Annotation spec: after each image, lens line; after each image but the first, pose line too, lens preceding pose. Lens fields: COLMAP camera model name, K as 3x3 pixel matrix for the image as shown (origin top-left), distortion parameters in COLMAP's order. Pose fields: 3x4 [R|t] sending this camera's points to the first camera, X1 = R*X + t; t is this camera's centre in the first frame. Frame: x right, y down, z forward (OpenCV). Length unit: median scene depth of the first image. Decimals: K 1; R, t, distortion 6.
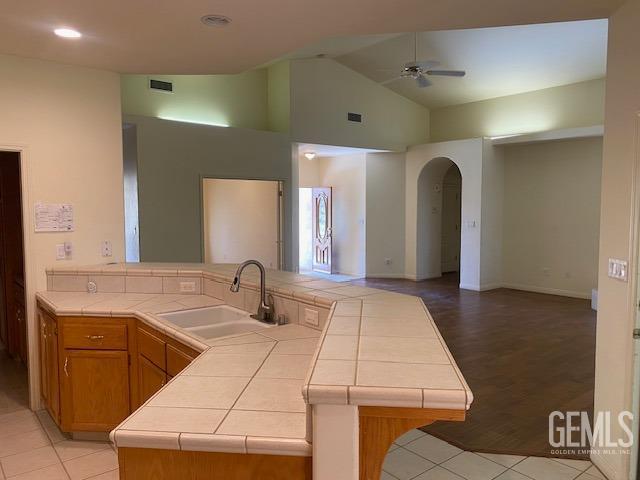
lens RADIAL K [[491.8, 0, 320.0], [0, 491.8, 240.0], [0, 0, 1]] dist [0.004512, 0.004368]
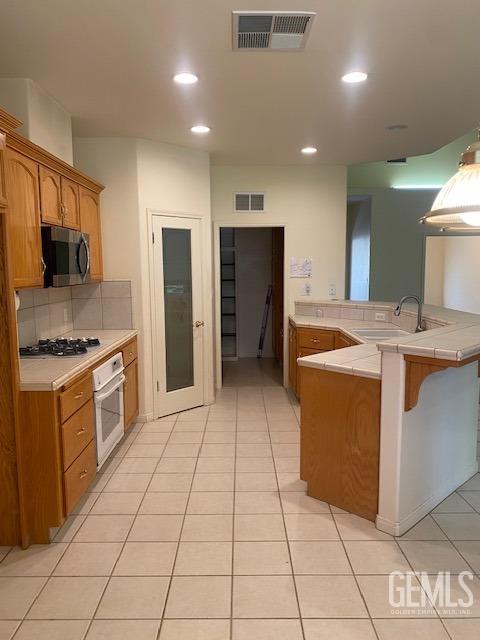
lens RADIAL K [[479.6, 0, 240.0], [0, 479.6, 320.0], [0, 0, 1]] dist [0.003629, 0.001094]
pose [[0.784422, 0.059948, -0.617323, 0.262767], [-0.031659, 0.997891, 0.056677, 0.039696], [0.619419, -0.024914, 0.784665, -0.320865]]
